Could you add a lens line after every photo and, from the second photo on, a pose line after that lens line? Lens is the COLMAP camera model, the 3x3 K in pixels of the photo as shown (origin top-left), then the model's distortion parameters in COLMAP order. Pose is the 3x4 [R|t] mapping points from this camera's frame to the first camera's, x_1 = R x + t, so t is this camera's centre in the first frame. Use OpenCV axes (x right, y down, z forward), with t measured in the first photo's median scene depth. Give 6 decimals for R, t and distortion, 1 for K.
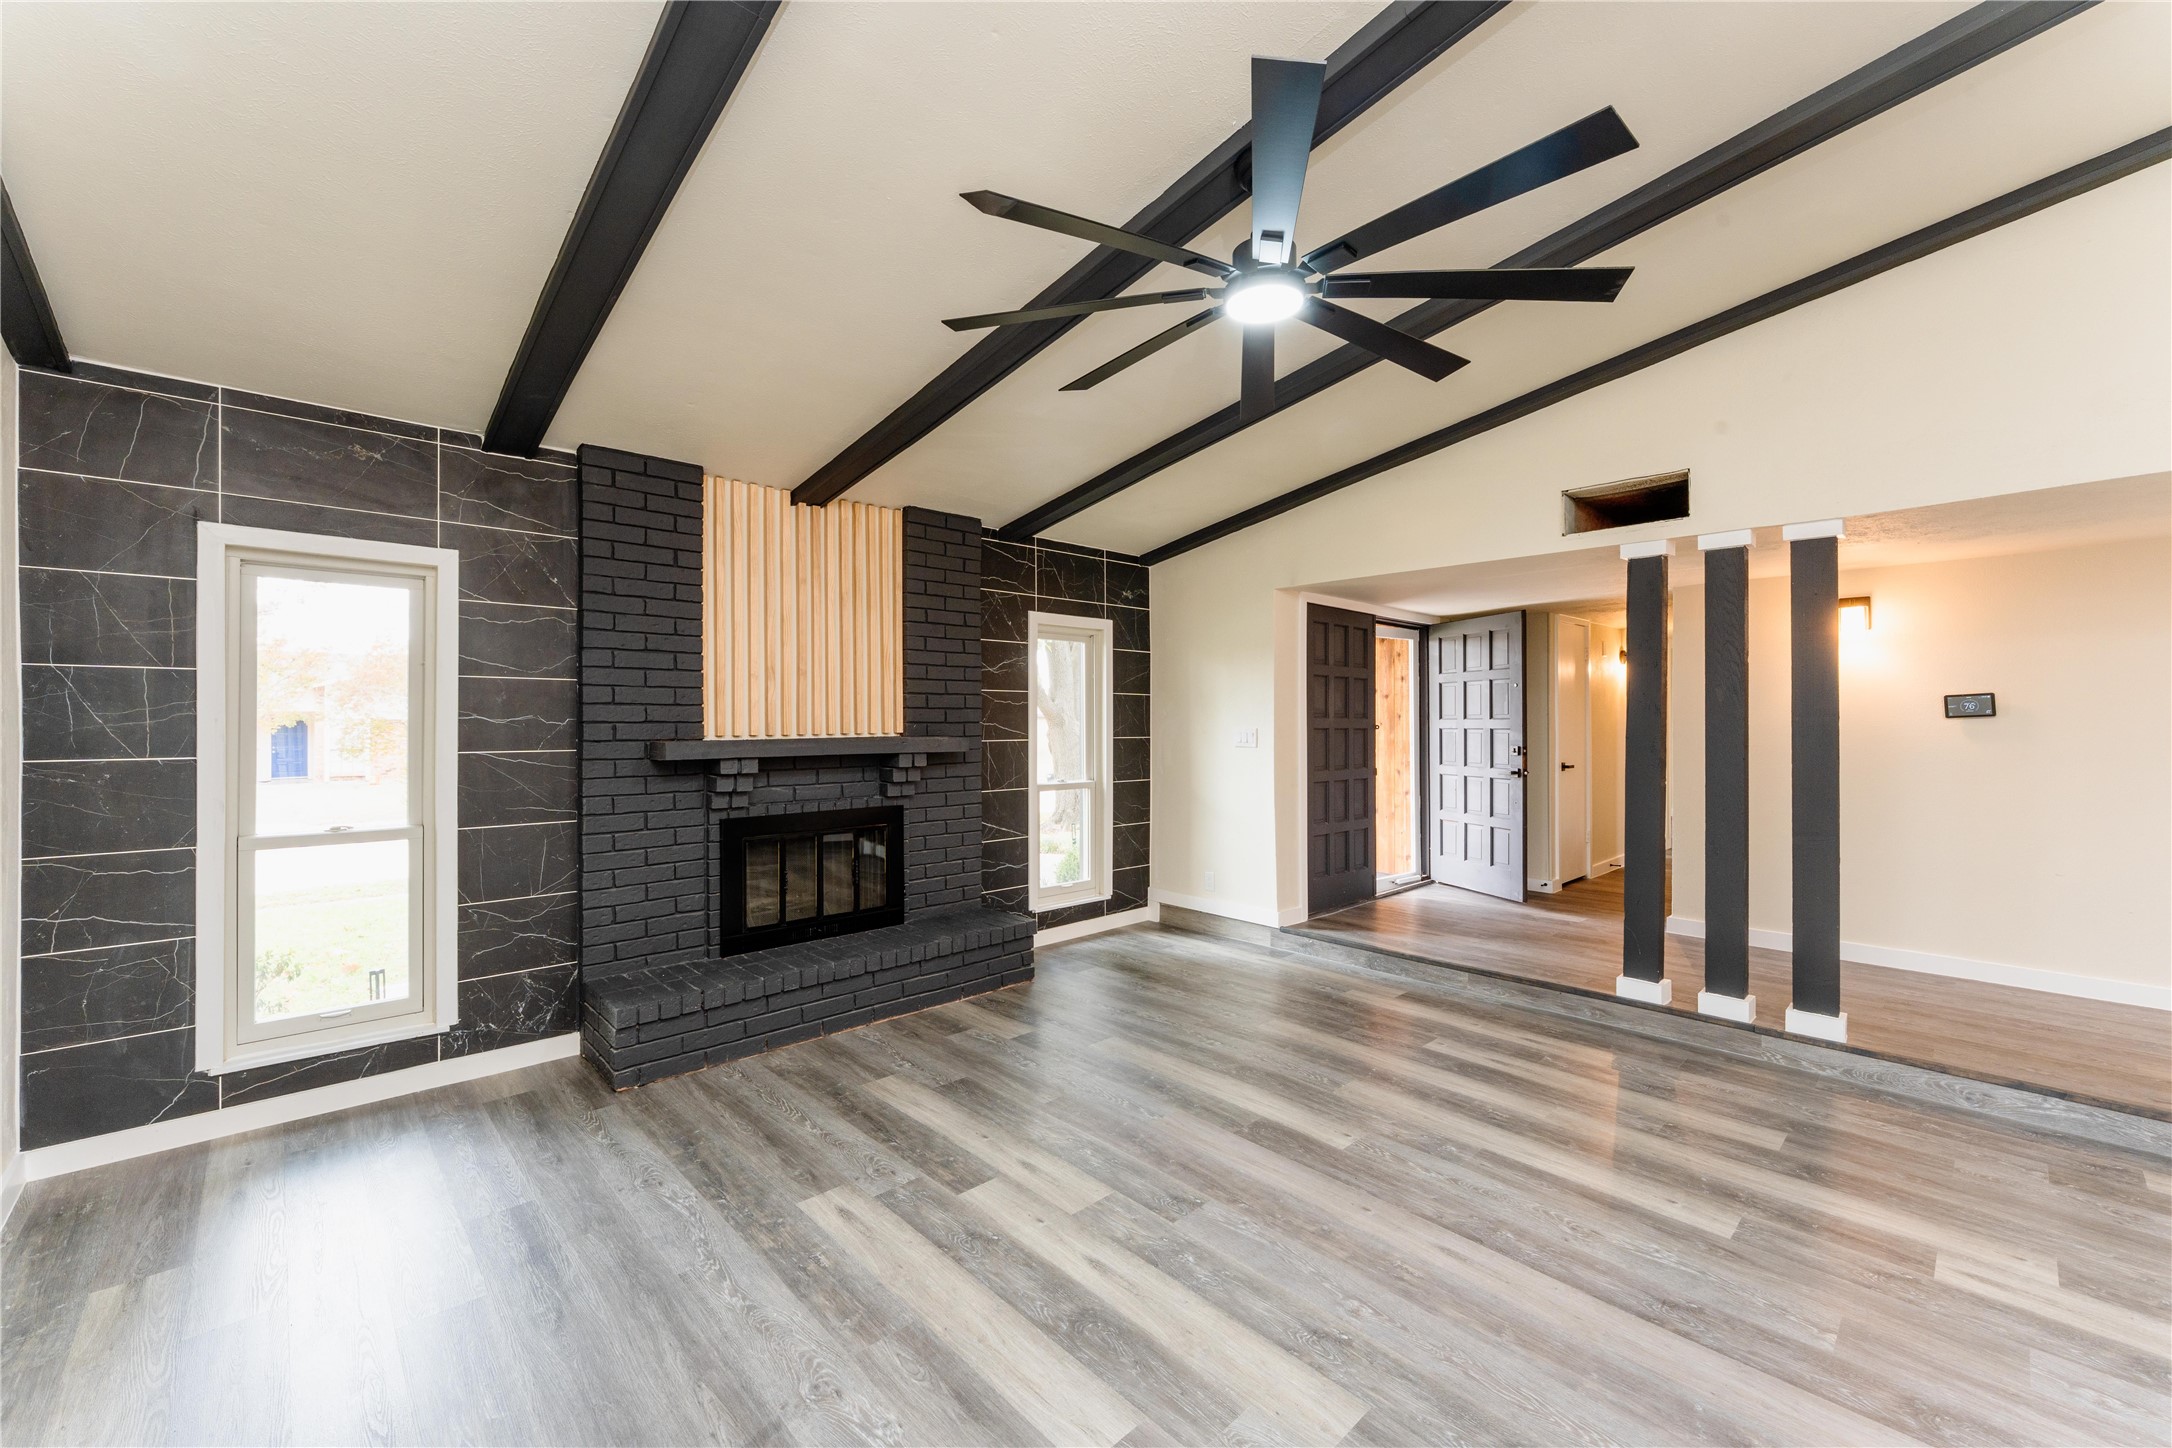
lens RADIAL K [[865.4, 0, 1080.7], [0, 865.4, 721.3], [0, 0, 1]] dist [-0.000090, -0.000263]
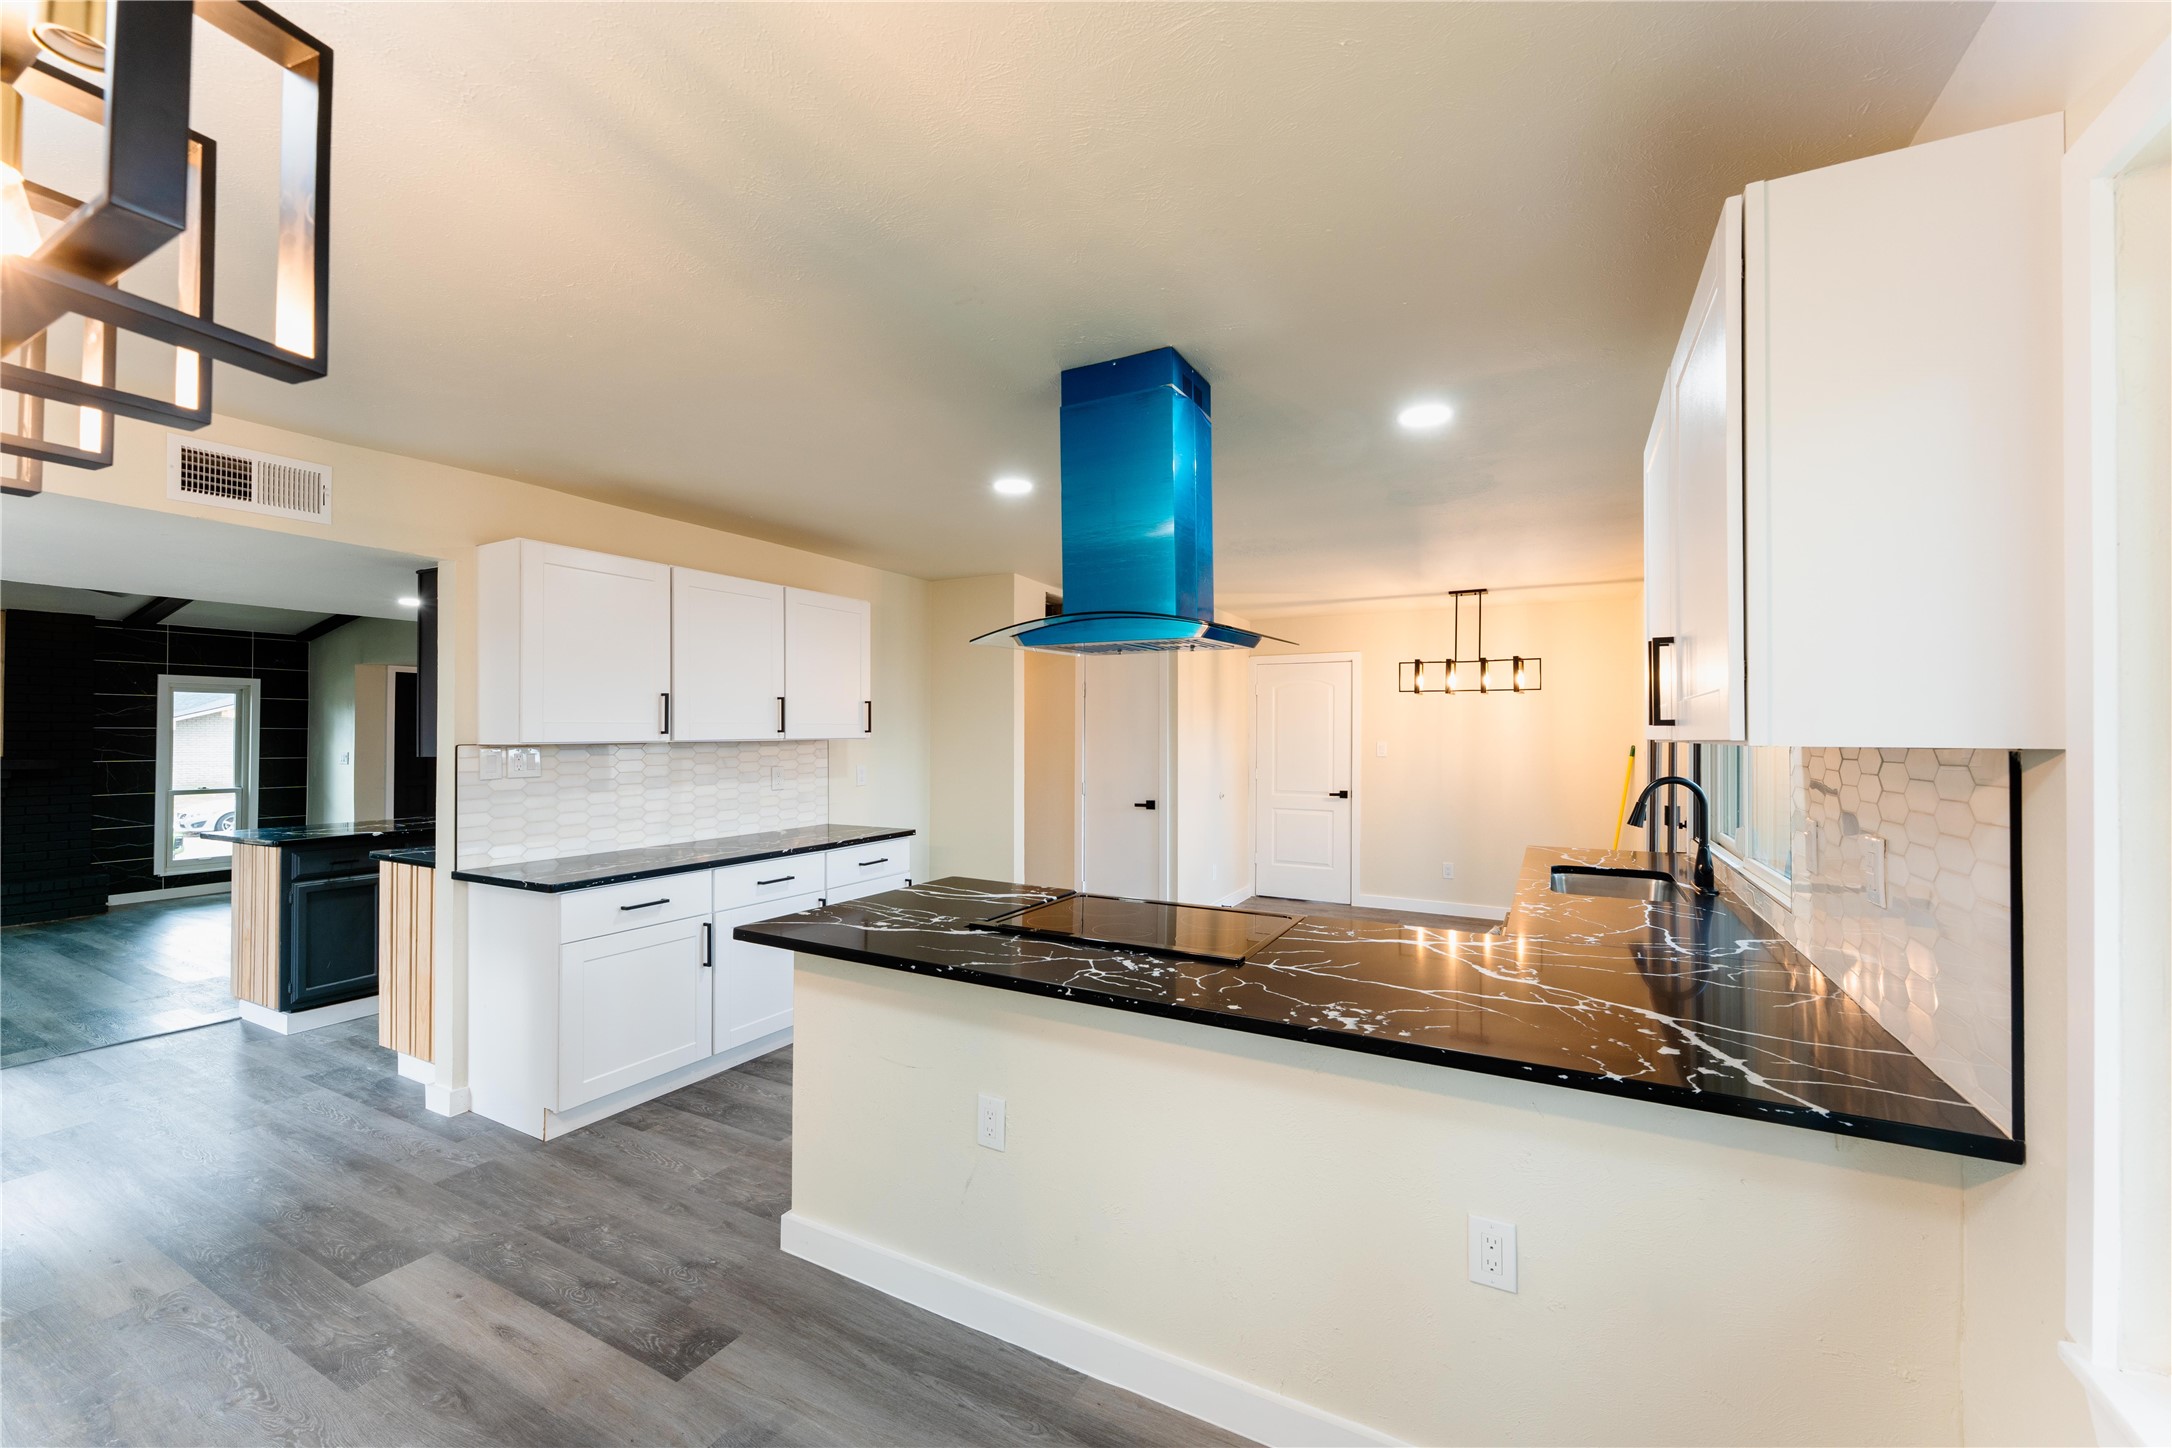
lens RADIAL K [[867.3, 0, 1082.2], [0, 867.3, 720.2], [0, 0, 1]] dist [0.000607, 0.000026]
pose [[0.948112, 0.009099, 0.317806, 1.314627], [-0.003282, 0.999817, -0.018832, -0.034208], [-0.317919, 0.016812, 0.947969, -1.249372]]
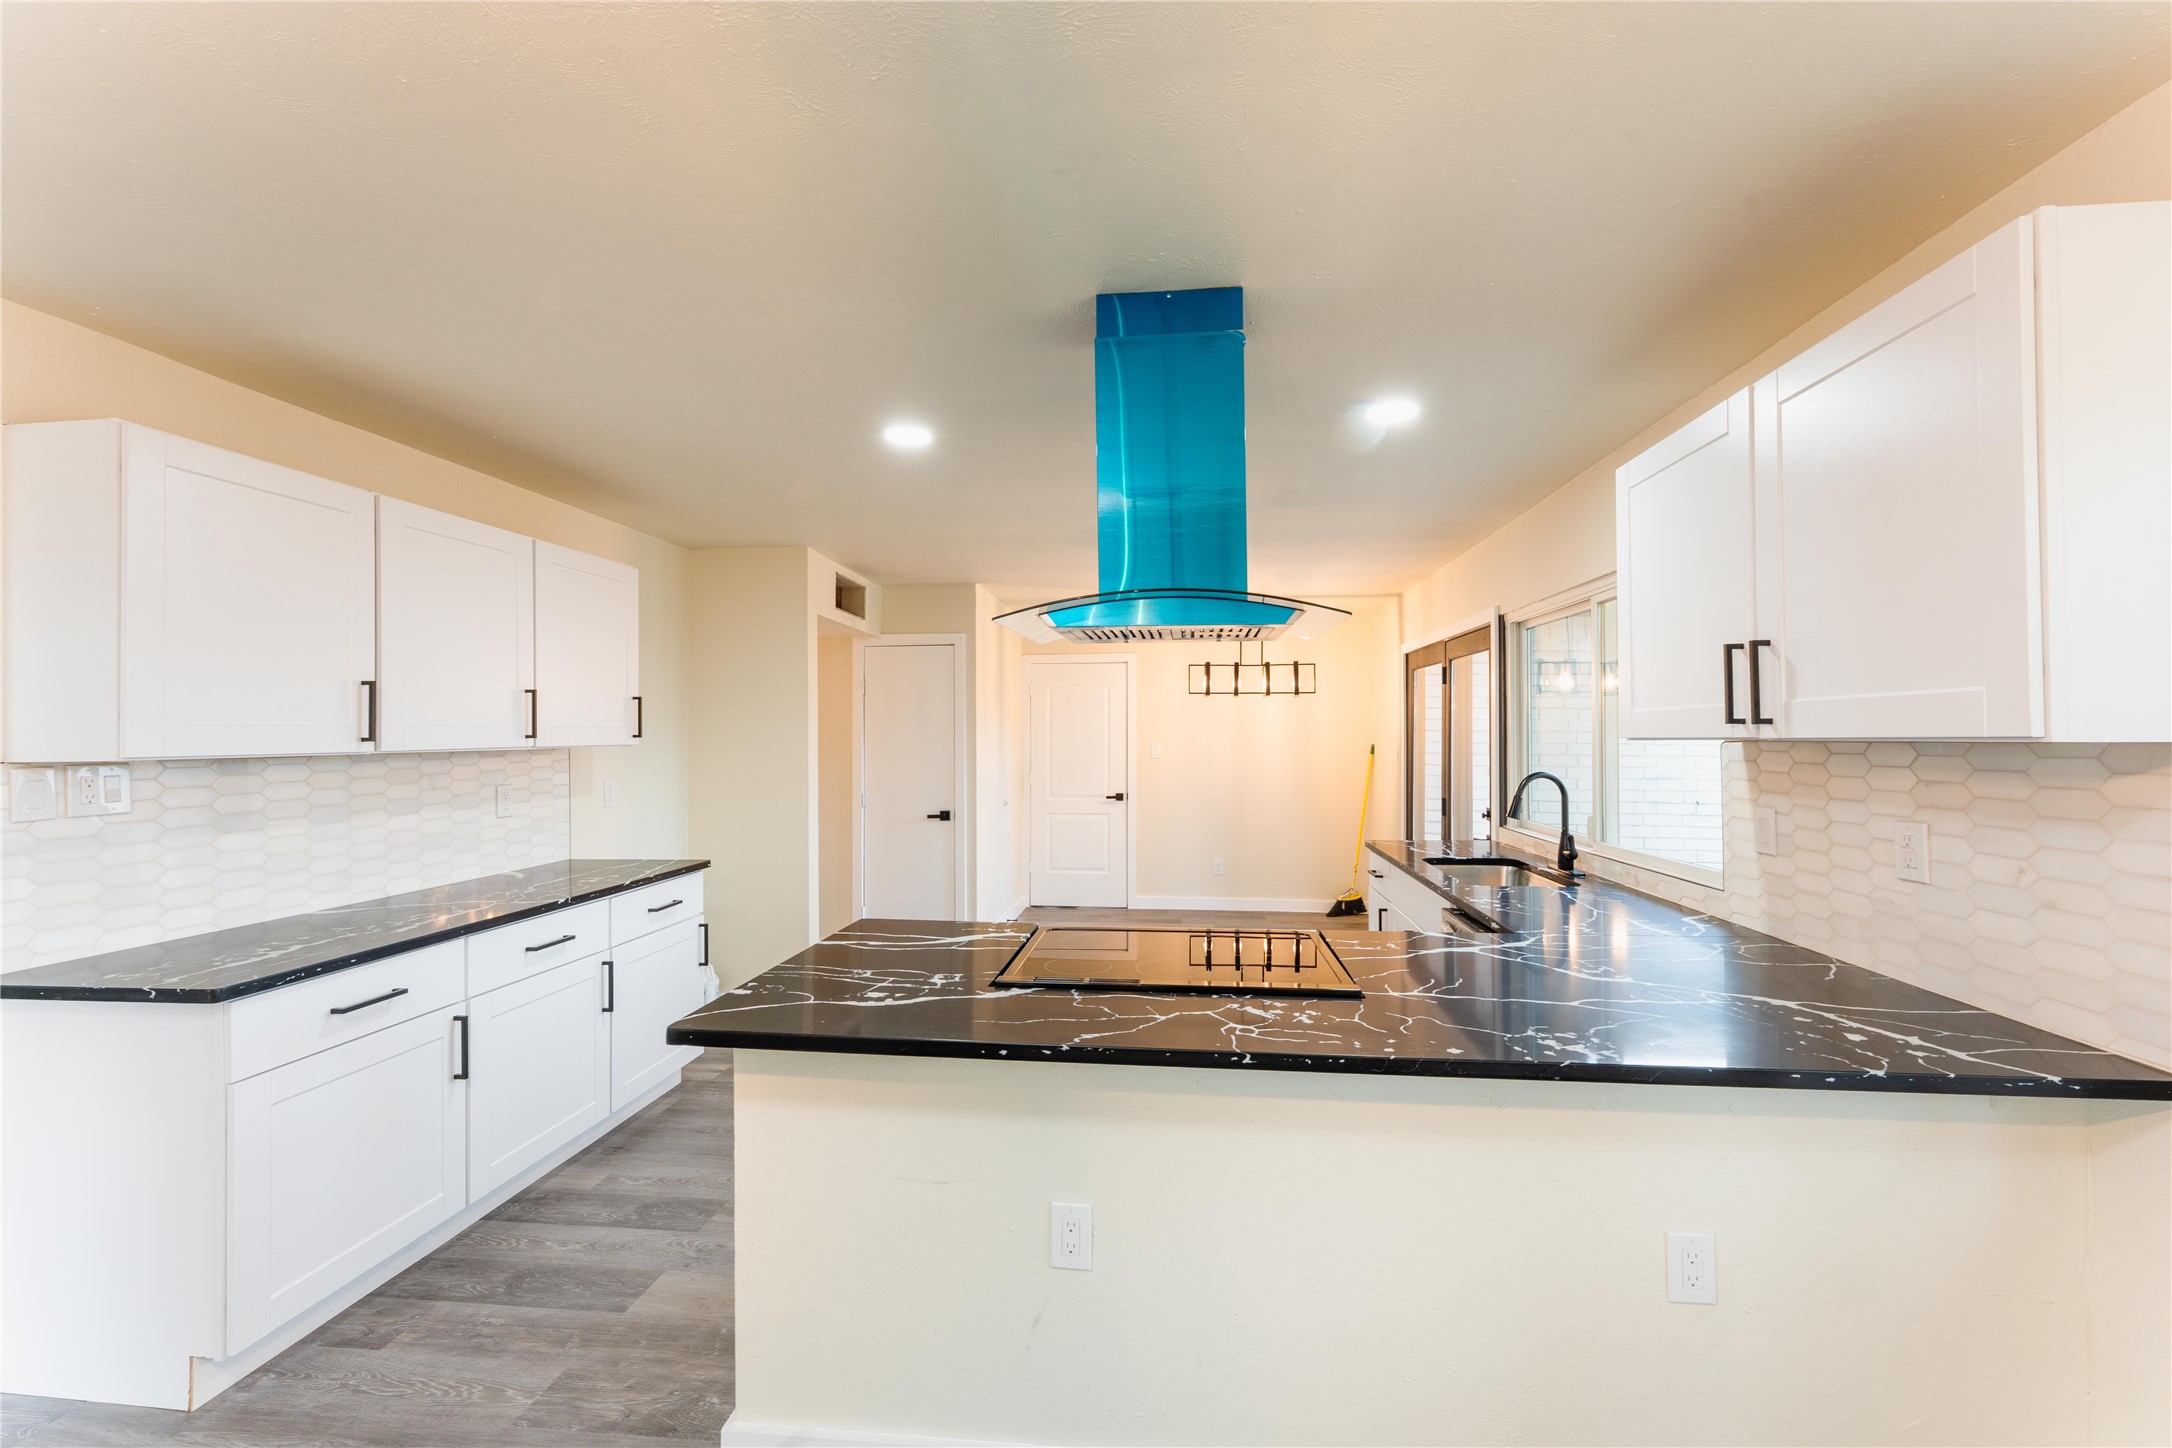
lens RADIAL K [[887.8, 0, 1095.7], [0, 887.8, 721.3], [0, 0, 1]] dist [-0.000228, -0.000031]
pose [[0.751515, 0.009539, 0.659647, 1.161441], [0.005194, 0.999779, -0.020376, -0.034478], [-0.659696, 0.018739, 0.751299, -1.056578]]
